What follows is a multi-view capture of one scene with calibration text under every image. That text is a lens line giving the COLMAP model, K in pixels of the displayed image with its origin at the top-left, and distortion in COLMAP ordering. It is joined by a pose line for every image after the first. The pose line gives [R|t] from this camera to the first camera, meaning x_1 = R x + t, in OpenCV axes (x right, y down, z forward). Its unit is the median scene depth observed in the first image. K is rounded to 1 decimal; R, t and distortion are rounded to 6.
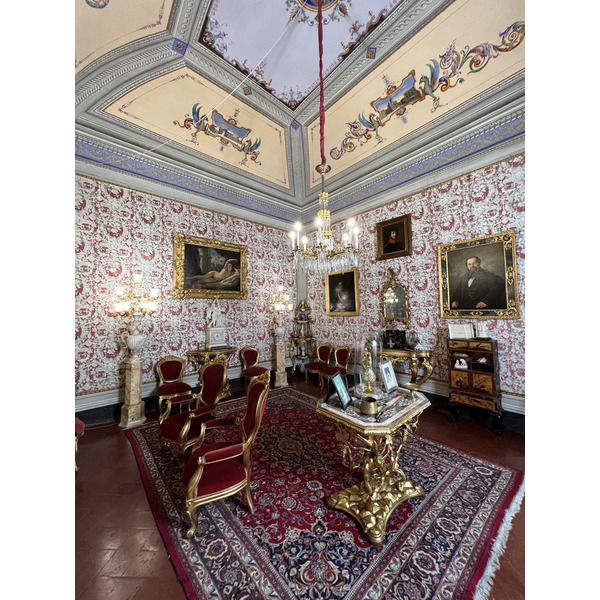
lens RADIAL K [[238.7, 0, 301.5], [0, 238.7, 298.0], [0, 0, 1]] dist [-0.001272, 0.000056]
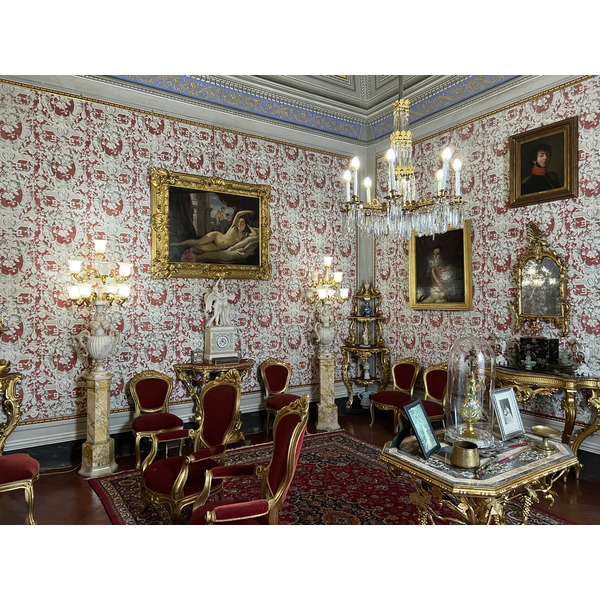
lens RADIAL K [[450.5, 0, 300.0], [0, 450.5, 300.0], [0, 0, 1]] dist [0.063485, -0.070741]
pose [[0.988758, 0.011177, -0.149104, 0.012679], [-0.002586, 0.998331, 0.057686, -0.010717], [0.149500, -0.056651, 0.987137, -0.106752]]
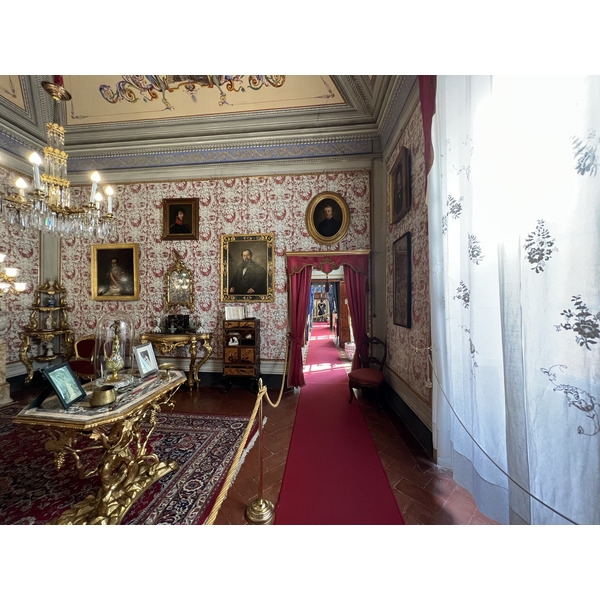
lens RADIAL K [[239.7, 0, 297.2], [0, 239.7, 298.0], [0, 0, 1]] dist [-0.000537, 0.000190]
pose [[0.735344, 0.018274, 0.677448, 0.096645], [-0.046937, 0.998609, 0.024011, 0.022482], [-0.676067, -0.049453, 0.735179, -0.040952]]
